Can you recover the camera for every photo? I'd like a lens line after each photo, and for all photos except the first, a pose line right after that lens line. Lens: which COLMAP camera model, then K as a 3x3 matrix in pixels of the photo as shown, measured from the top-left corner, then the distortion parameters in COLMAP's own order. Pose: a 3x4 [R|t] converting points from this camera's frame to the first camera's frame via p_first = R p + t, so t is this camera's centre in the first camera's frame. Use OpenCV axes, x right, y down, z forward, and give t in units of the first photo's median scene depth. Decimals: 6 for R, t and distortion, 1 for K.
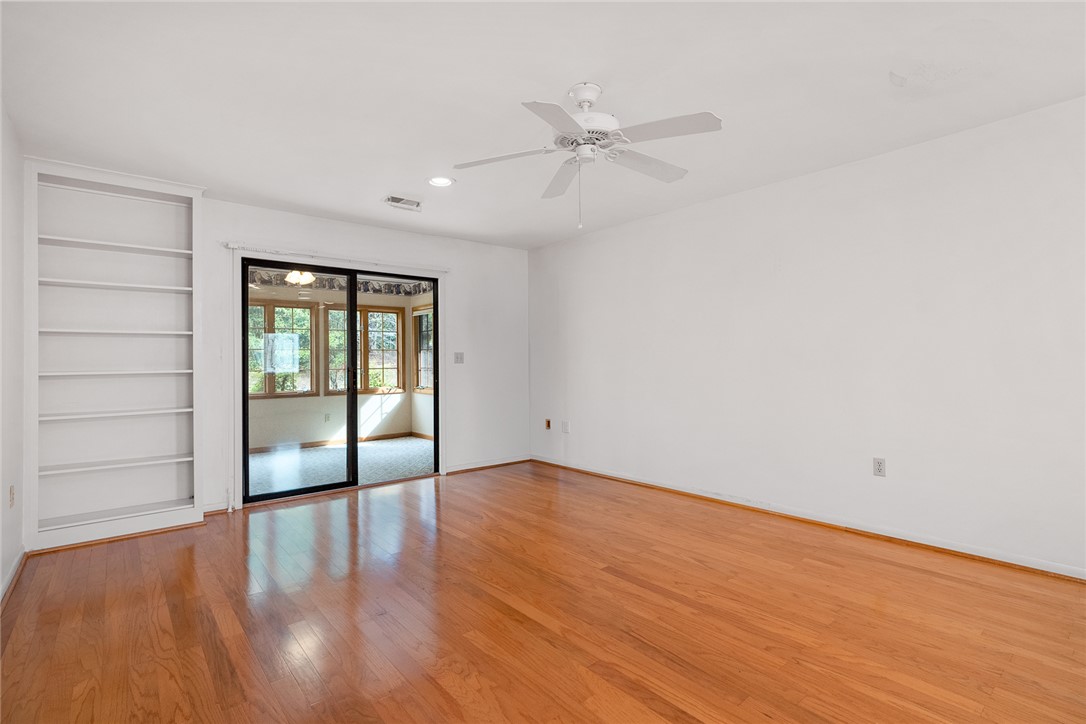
lens RADIAL K [[509.9, 0, 543.0], [0, 509.9, 362.0], [0, 0, 1]] dist [-0.002790, -0.000465]
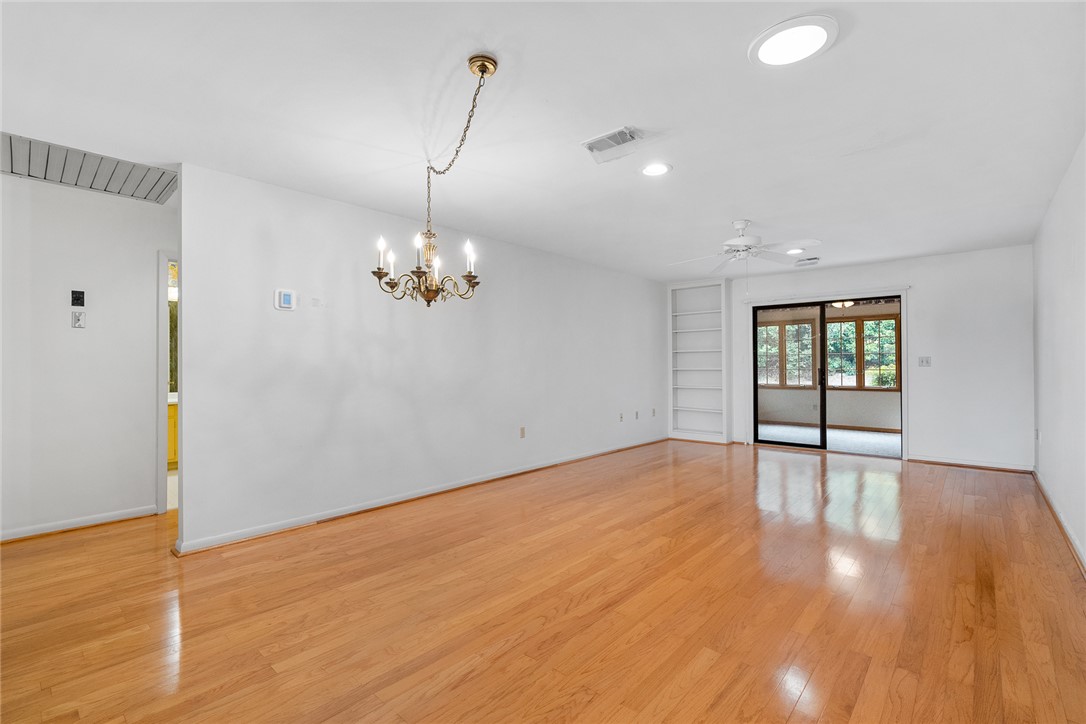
lens RADIAL K [[489.7, 0, 542.3], [0, 489.7, 356.9], [0, 0, 1]] dist [-0.005611, 0.000232]
pose [[0.139585, -0.004378, -0.990200, 0.906079], [0.003481, 0.999986, -0.003931, -0.019205], [0.990204, -0.002898, 0.139599, 0.006299]]
